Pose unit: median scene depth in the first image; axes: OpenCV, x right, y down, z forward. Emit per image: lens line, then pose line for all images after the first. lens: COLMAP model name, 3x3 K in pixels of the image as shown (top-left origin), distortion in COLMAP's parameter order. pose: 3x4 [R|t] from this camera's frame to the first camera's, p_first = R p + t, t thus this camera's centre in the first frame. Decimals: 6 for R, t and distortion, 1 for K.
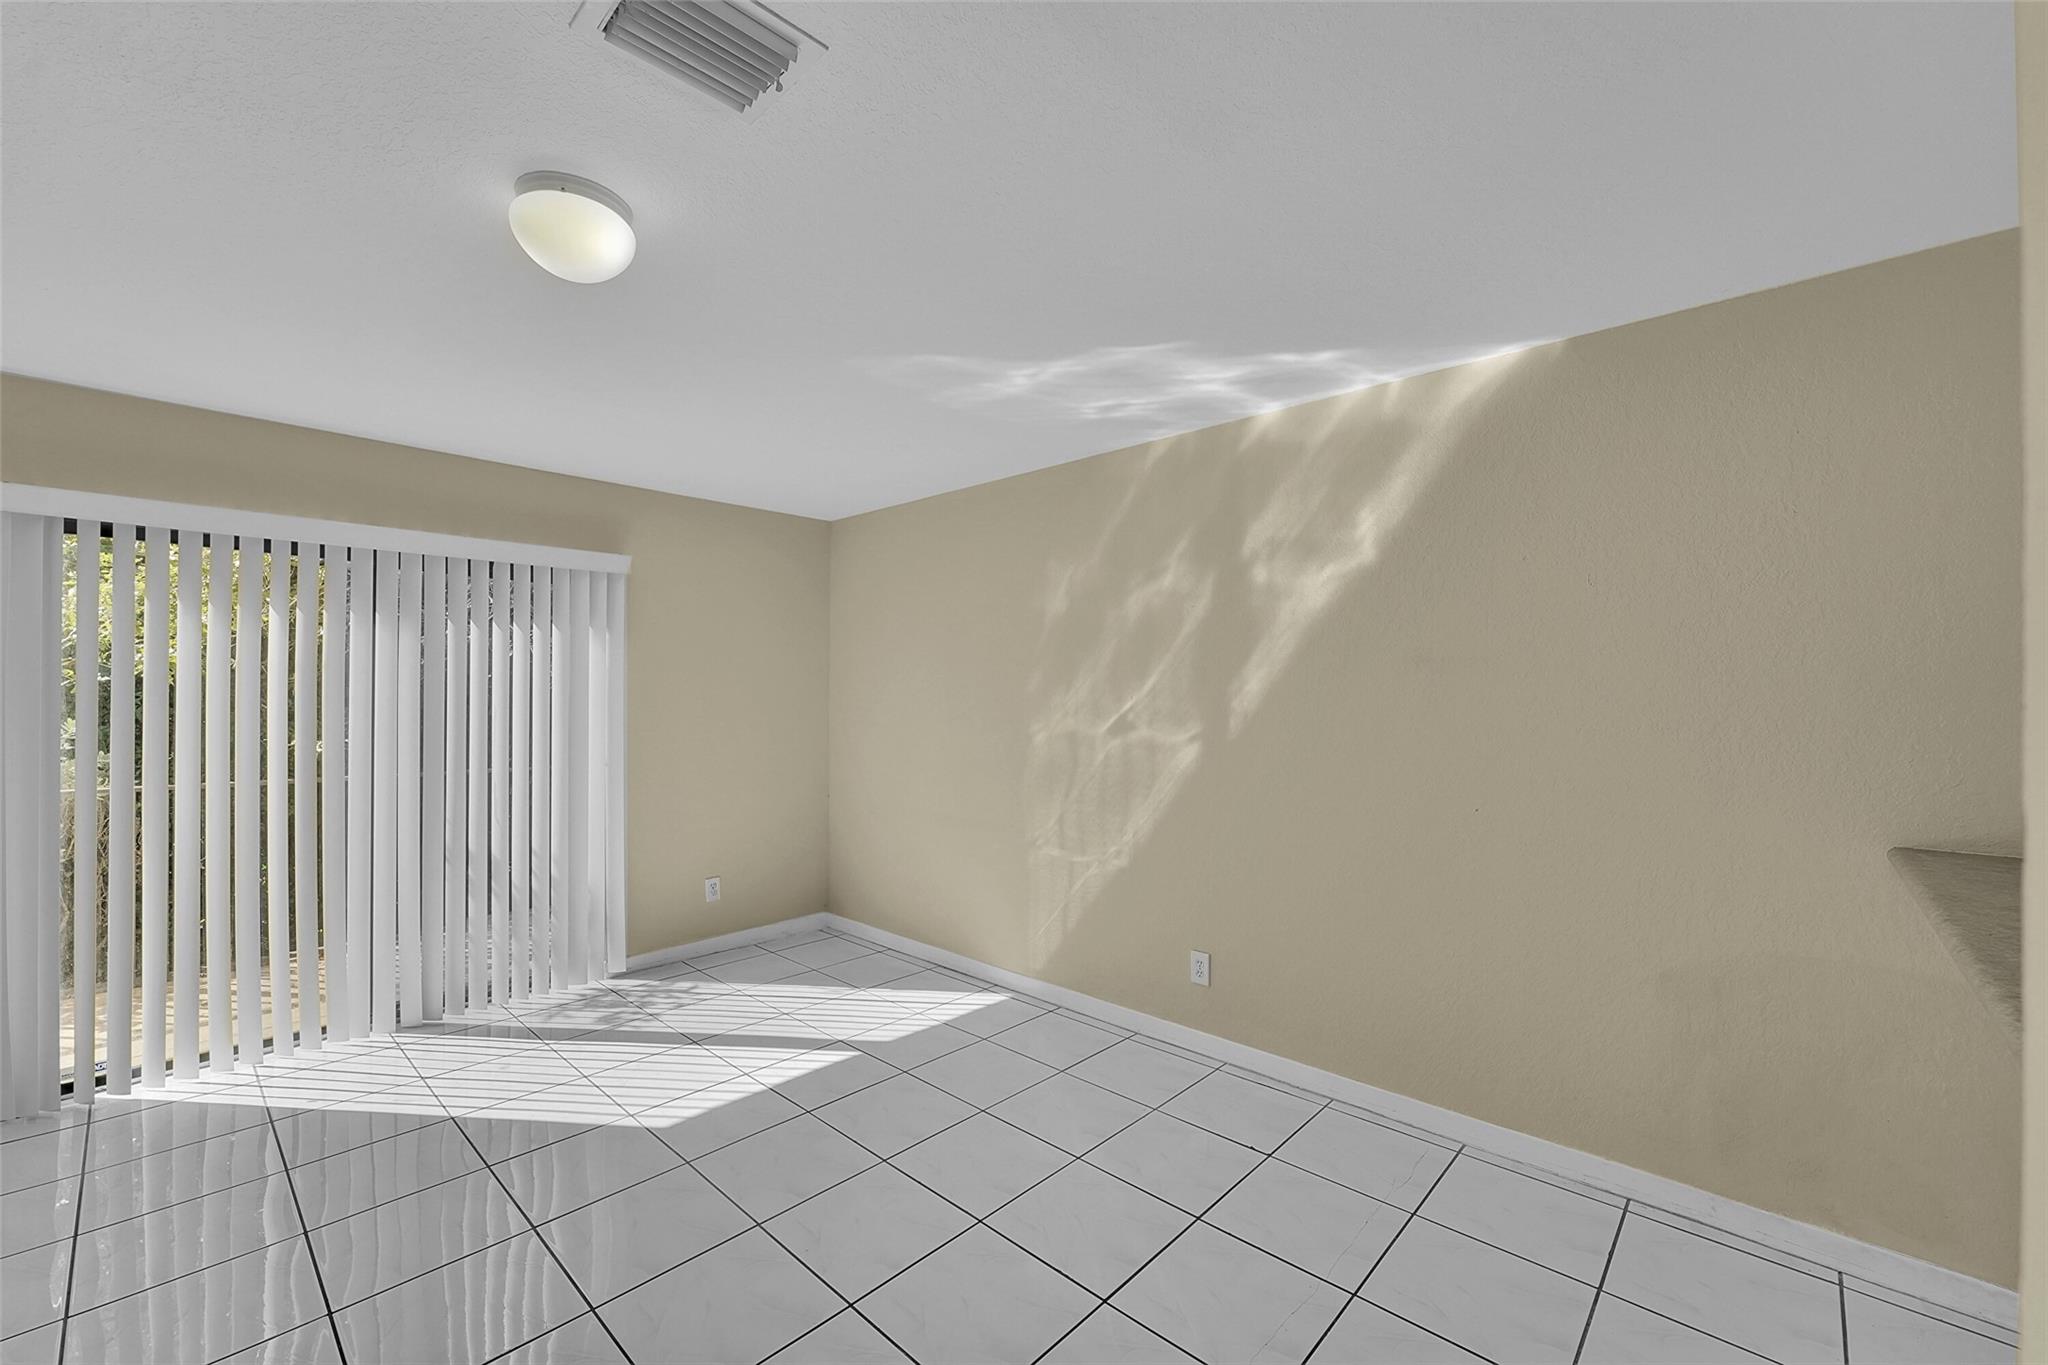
lens RADIAL K [[822.4, 0, 1040.4], [0, 822.4, 695.7], [0, 0, 1]] dist [0.002851, -0.000813]
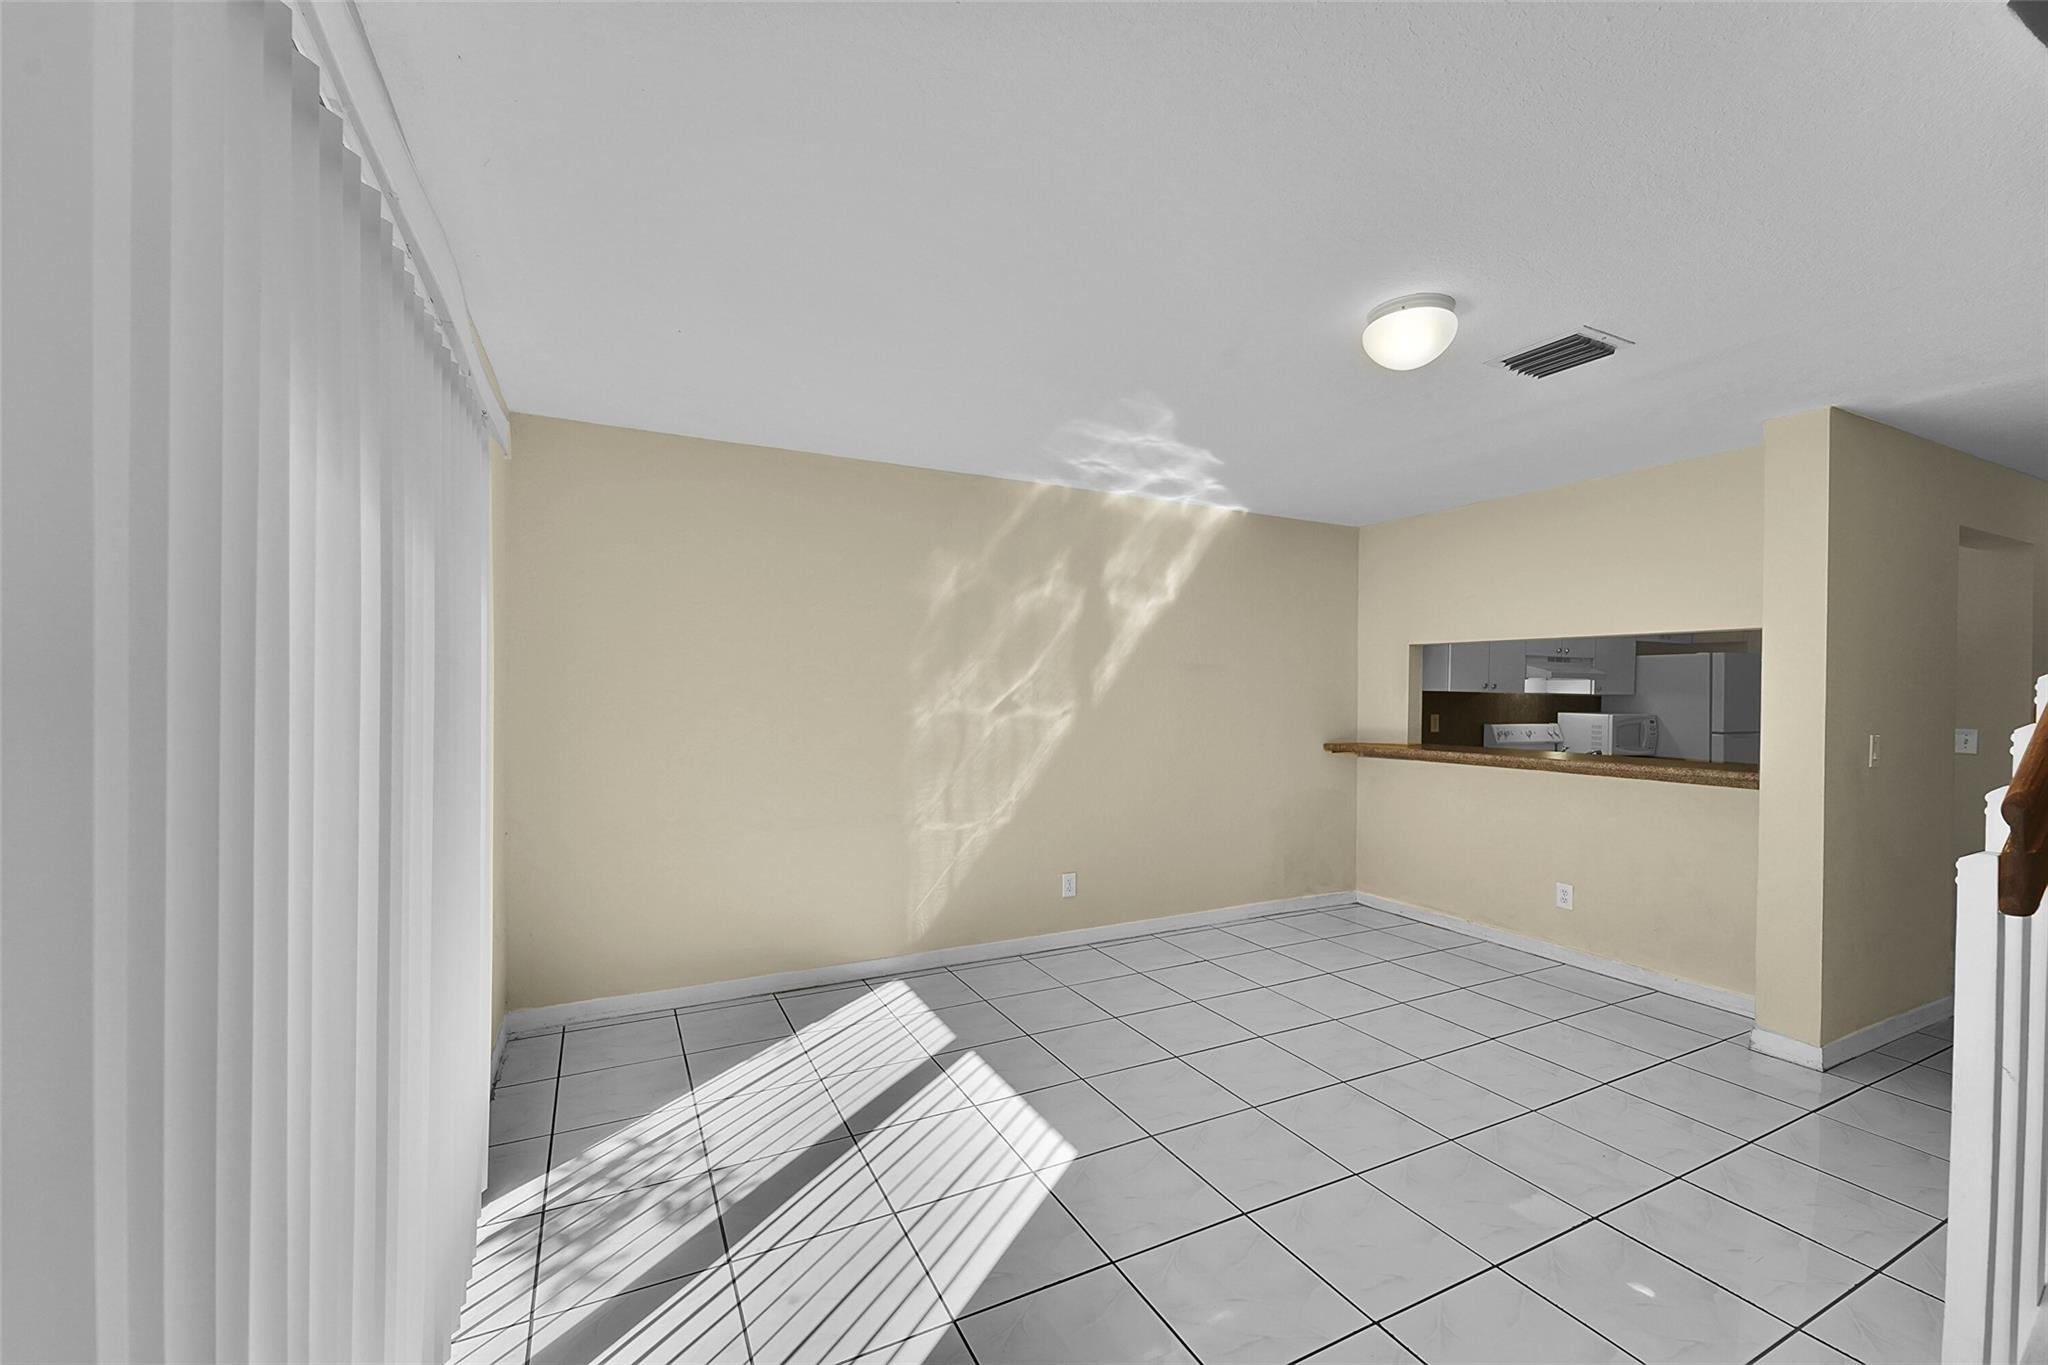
lens RADIAL K [[822.4, 0, 1025.6], [0, 822.4, 691.2], [0, 0, 1]] dist [0.002851, -0.000813]
pose [[0.344570, -0.005970, 0.938742, -1.025422], [-0.008607, 0.999918, 0.009518, 0.005146], [-0.938721, -0.011359, 0.344490, 0.575135]]
